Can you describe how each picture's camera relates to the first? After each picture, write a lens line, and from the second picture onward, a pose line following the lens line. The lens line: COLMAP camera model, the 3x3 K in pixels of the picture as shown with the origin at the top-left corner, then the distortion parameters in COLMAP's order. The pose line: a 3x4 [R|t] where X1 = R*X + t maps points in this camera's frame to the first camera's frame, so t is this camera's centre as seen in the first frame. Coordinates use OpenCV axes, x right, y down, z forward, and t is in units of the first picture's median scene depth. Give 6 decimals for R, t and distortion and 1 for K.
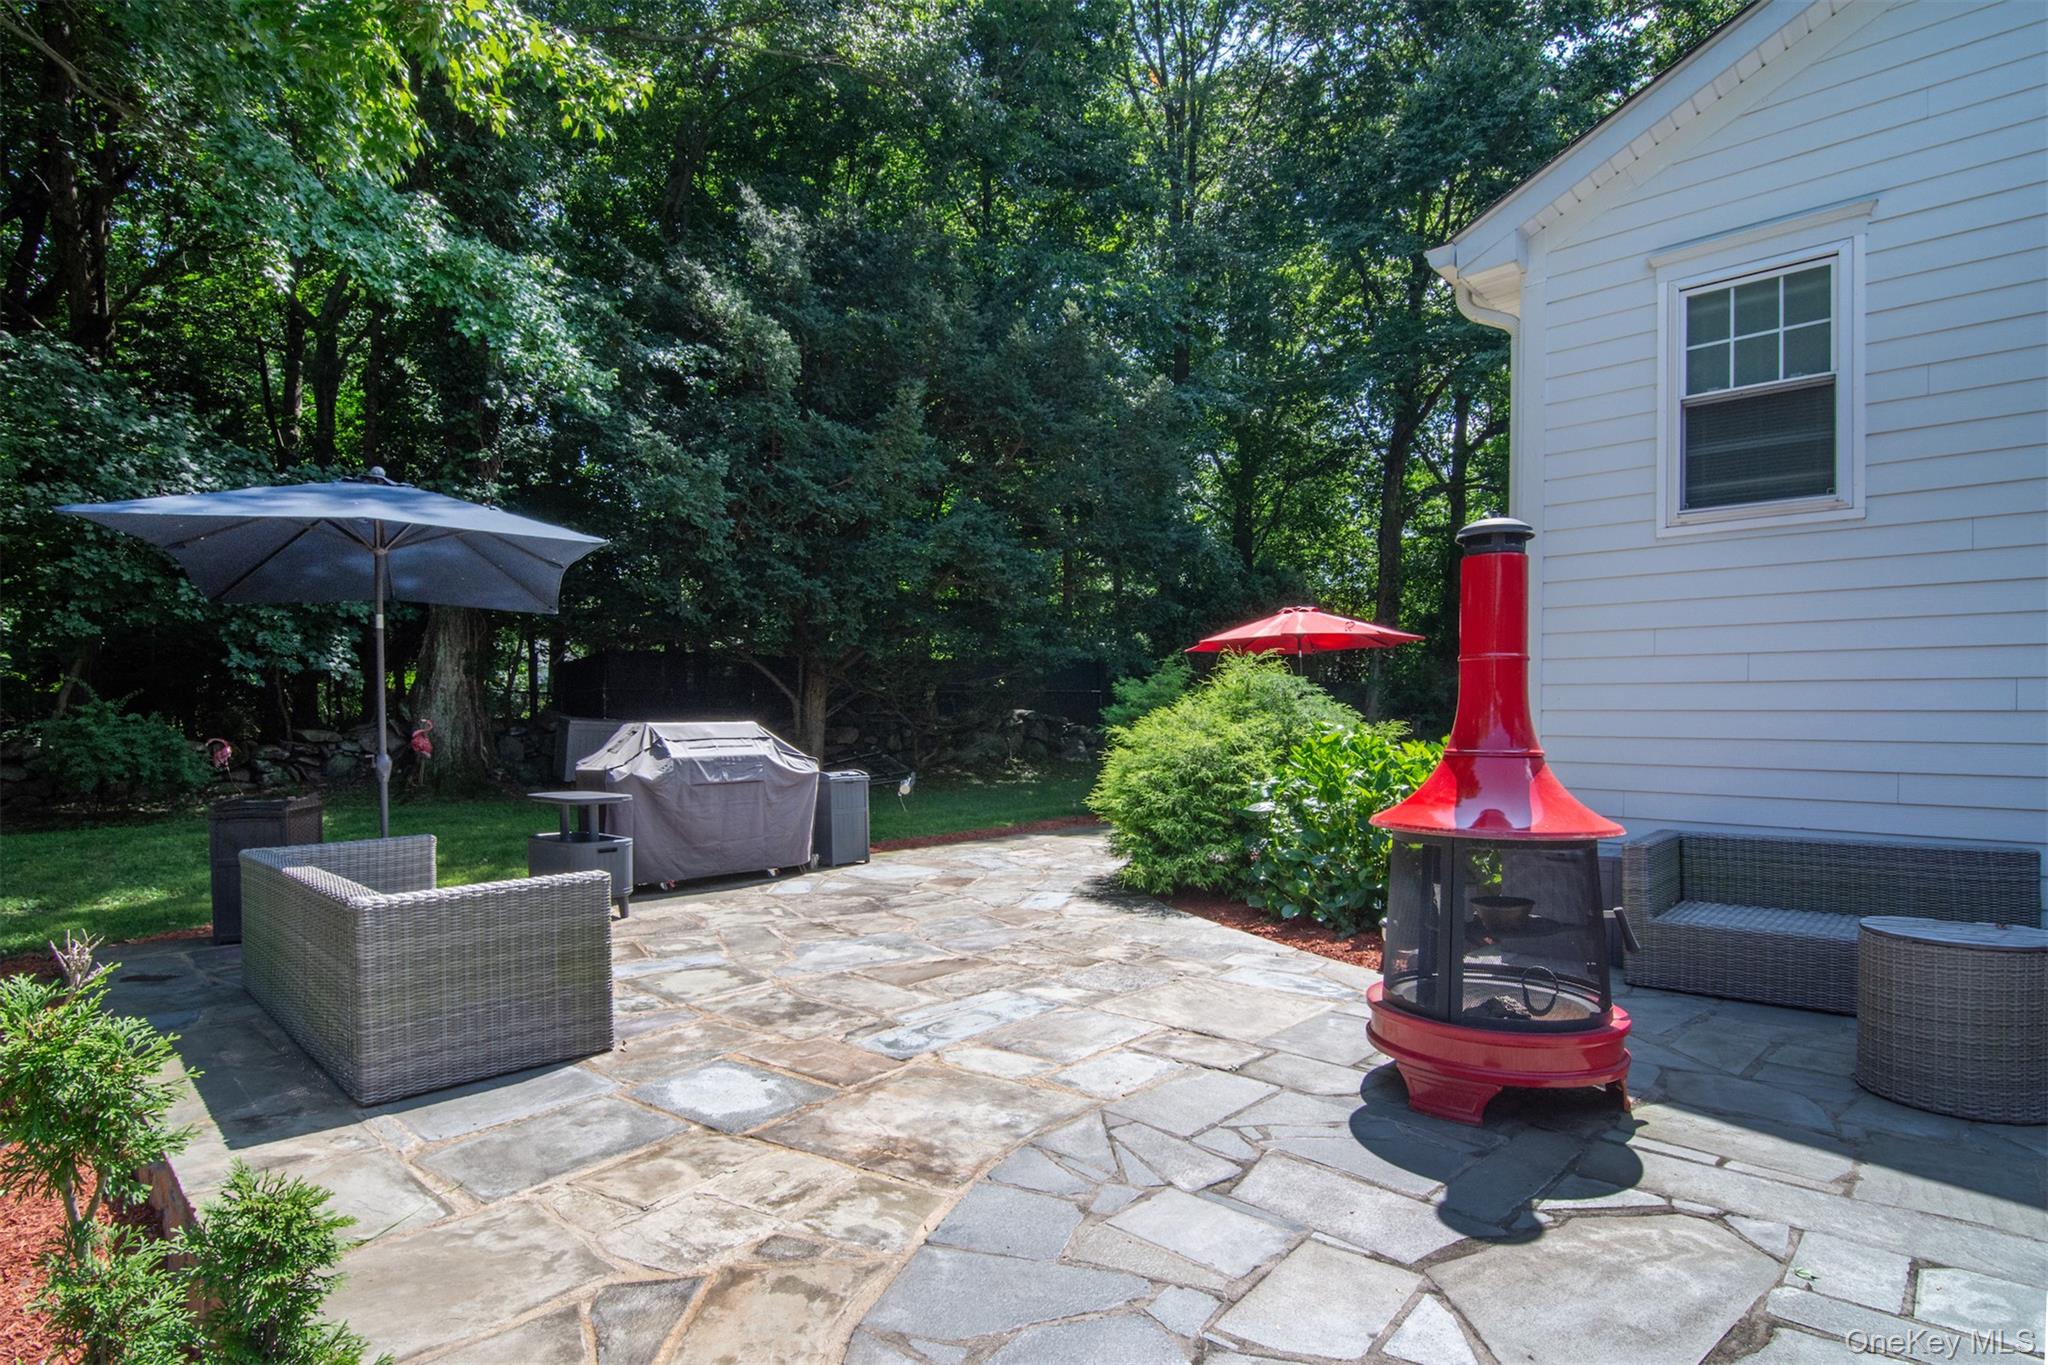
lens RADIAL K [[995.3, 0, 1022.7], [0, 995.3, 694.2], [0, 0, 1]] dist [-0.000476, -0.012923]
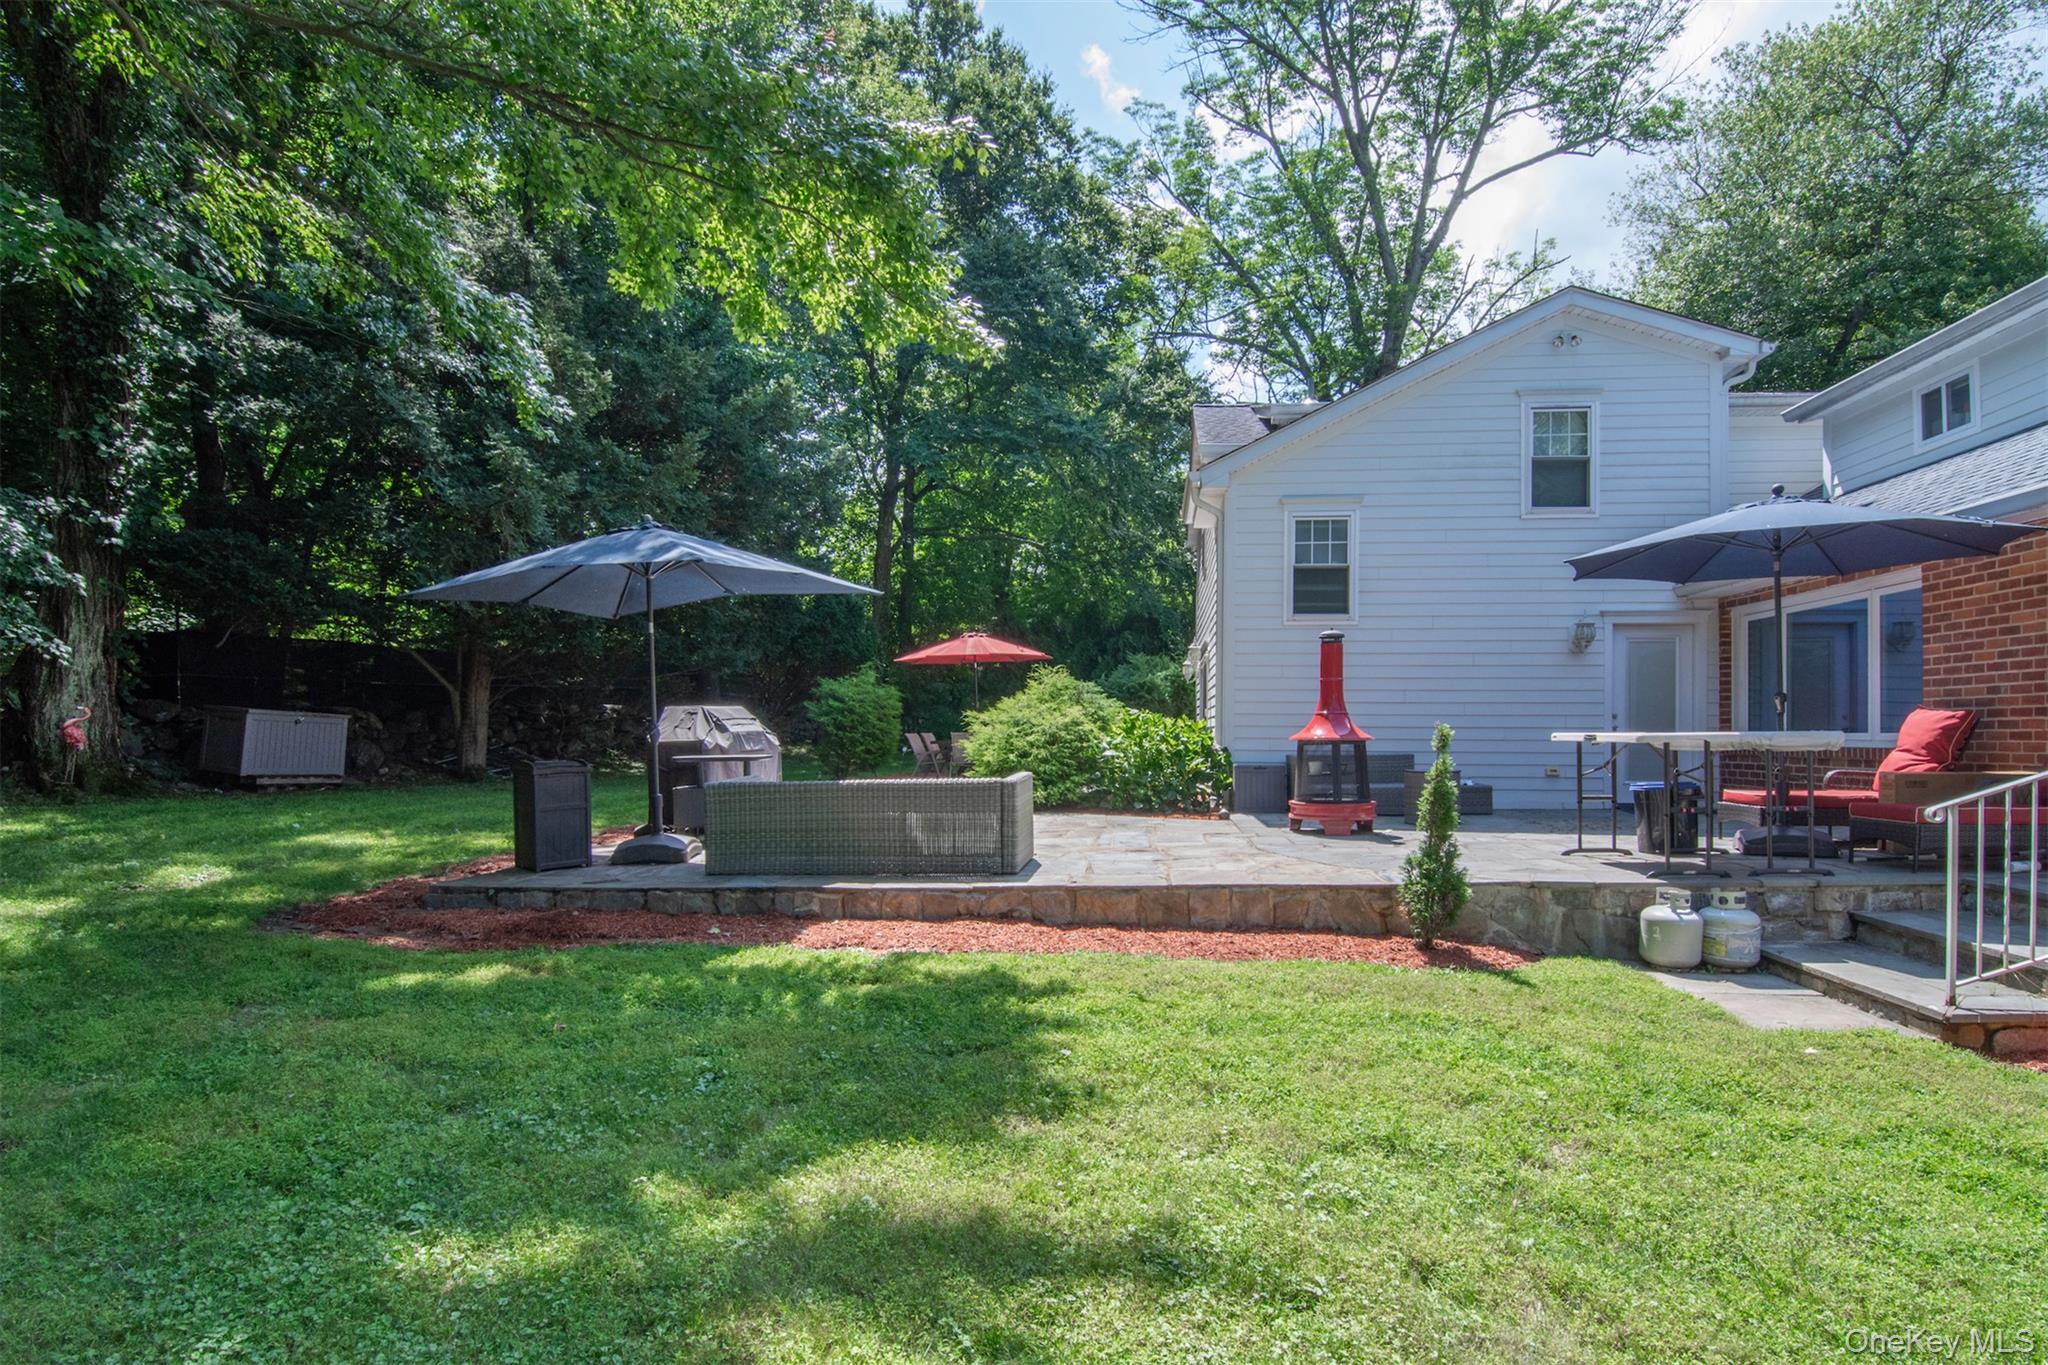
lens RADIAL K [[995.3, 0, 1022.7], [0, 995.3, 694.2], [0, 0, 1]] dist [-0.000476, -0.012923]
pose [[0.803060, 0.014982, 0.595710, -1.184700], [-0.013984, 0.999882, -0.006296, 0.022254], [-0.595735, -0.003275, 0.803175, -0.461415]]
